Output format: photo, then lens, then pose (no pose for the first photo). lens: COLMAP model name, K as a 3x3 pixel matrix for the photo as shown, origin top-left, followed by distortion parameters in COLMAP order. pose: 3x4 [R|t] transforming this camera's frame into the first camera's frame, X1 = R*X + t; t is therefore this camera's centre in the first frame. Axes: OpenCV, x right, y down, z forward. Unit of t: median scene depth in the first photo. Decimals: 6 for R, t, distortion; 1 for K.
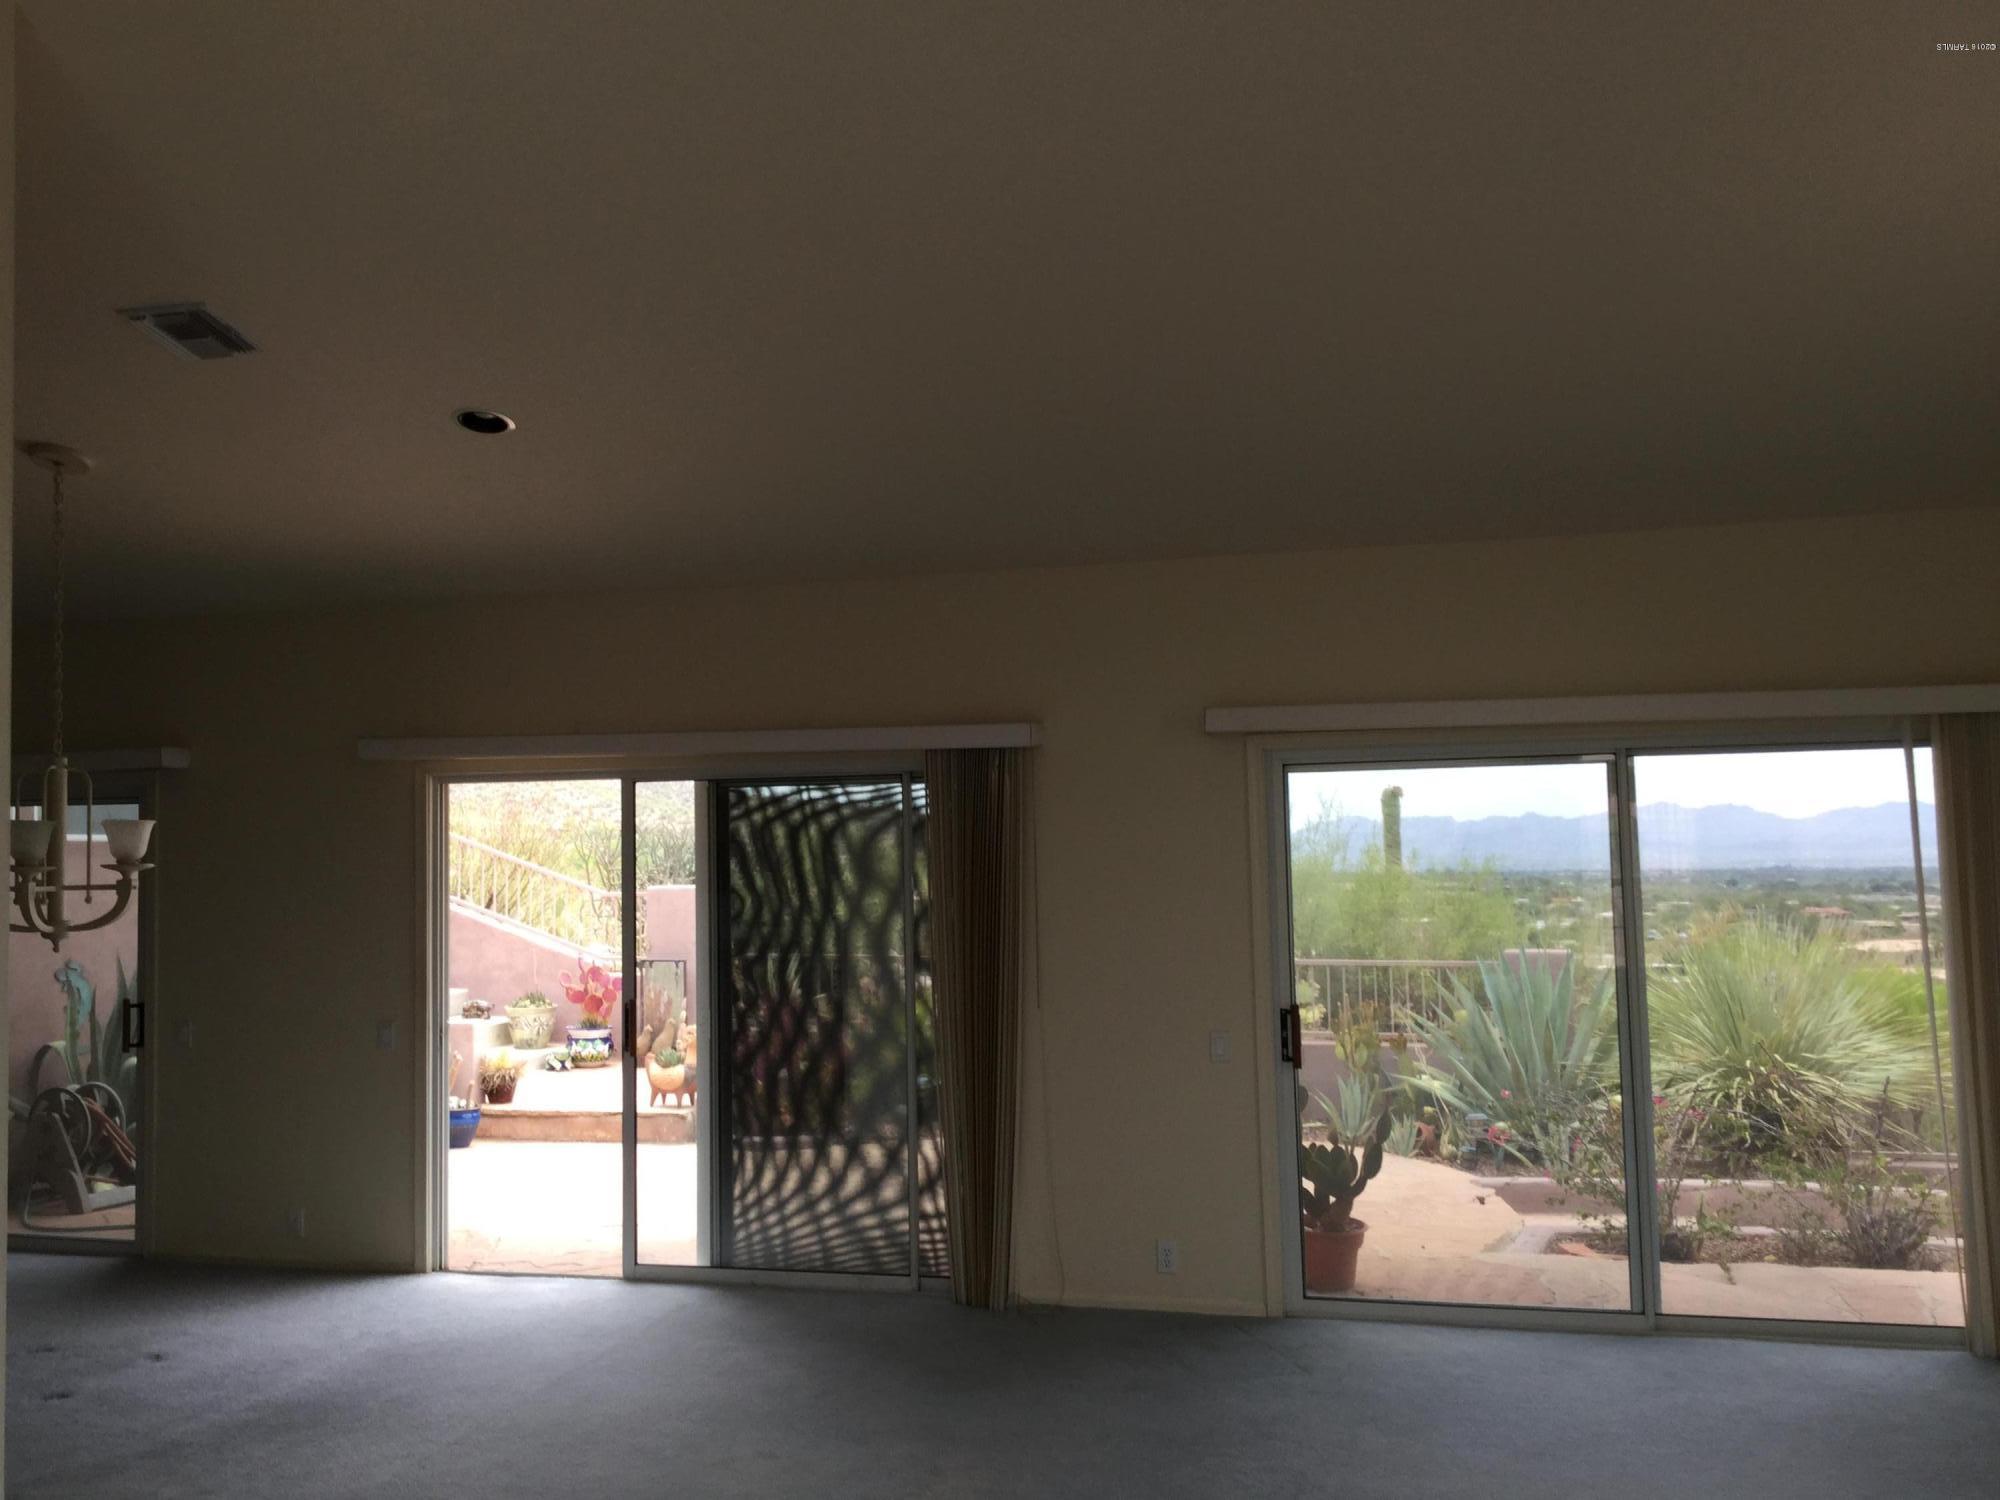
lens RADIAL K [[1824.5, 0, 1008.9], [0, 1824.5, 762.8], [0, 0, 1]] dist [0.101773, -0.044117]
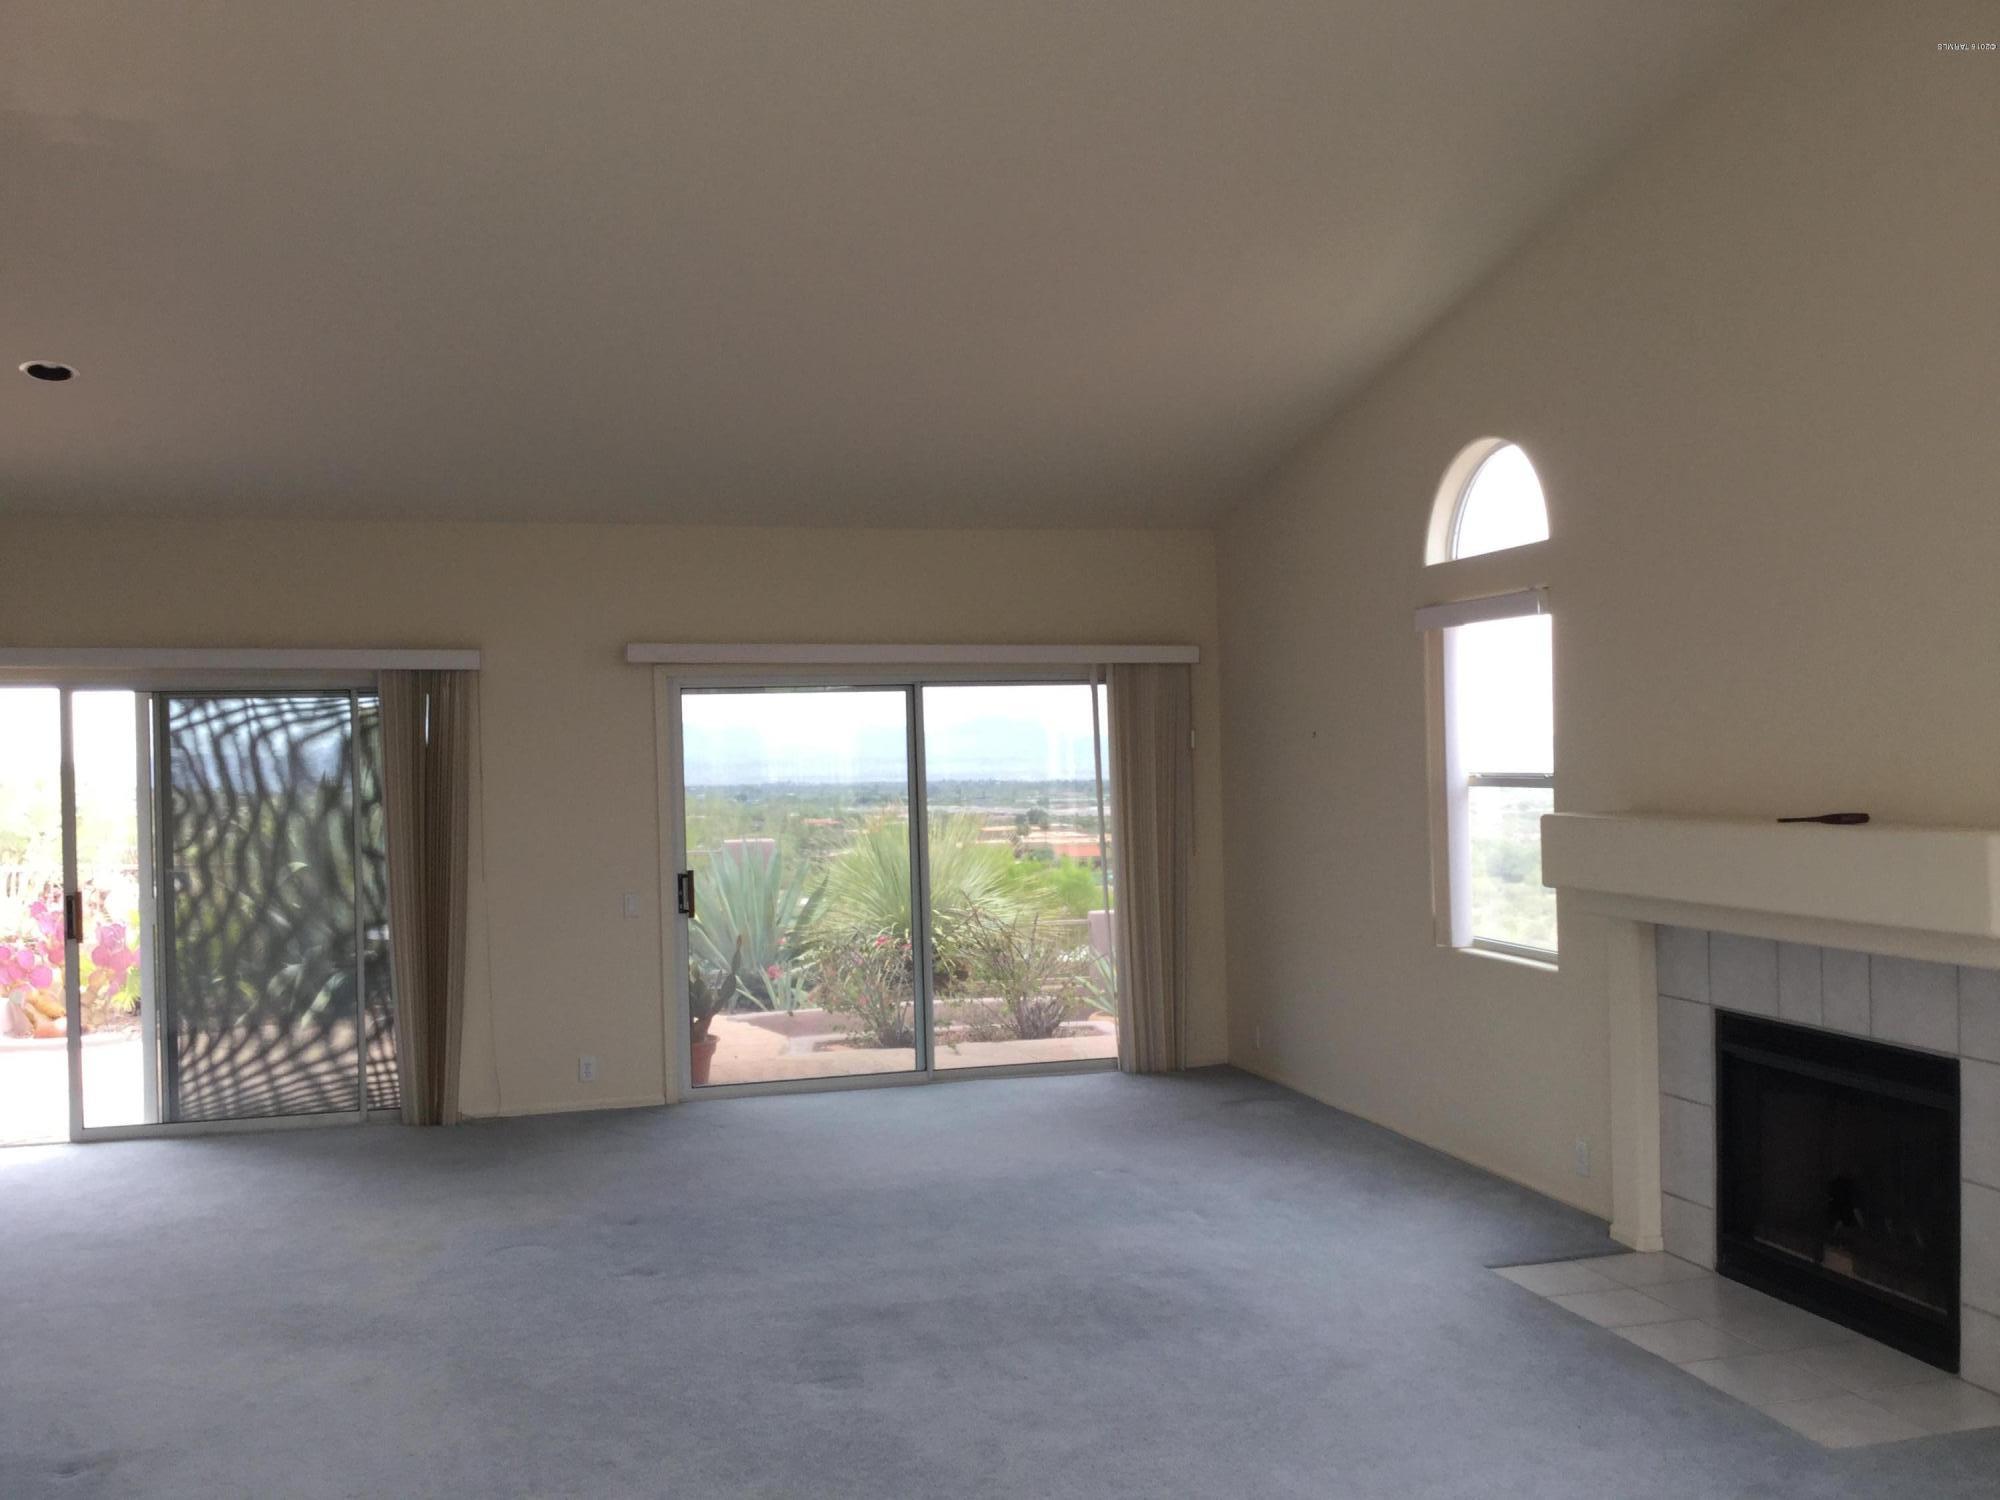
lens RADIAL K [[1824.5, 0, 1009.8], [0, 1824.5, 752.0], [0, 0, 1]] dist [0.101773, -0.044117]
pose [[0.868722, 0.001238, 0.495298, -0.280691], [-0.020076, 0.999263, 0.032716, -0.000597], [-0.494892, -0.038365, 0.868107, -0.238865]]
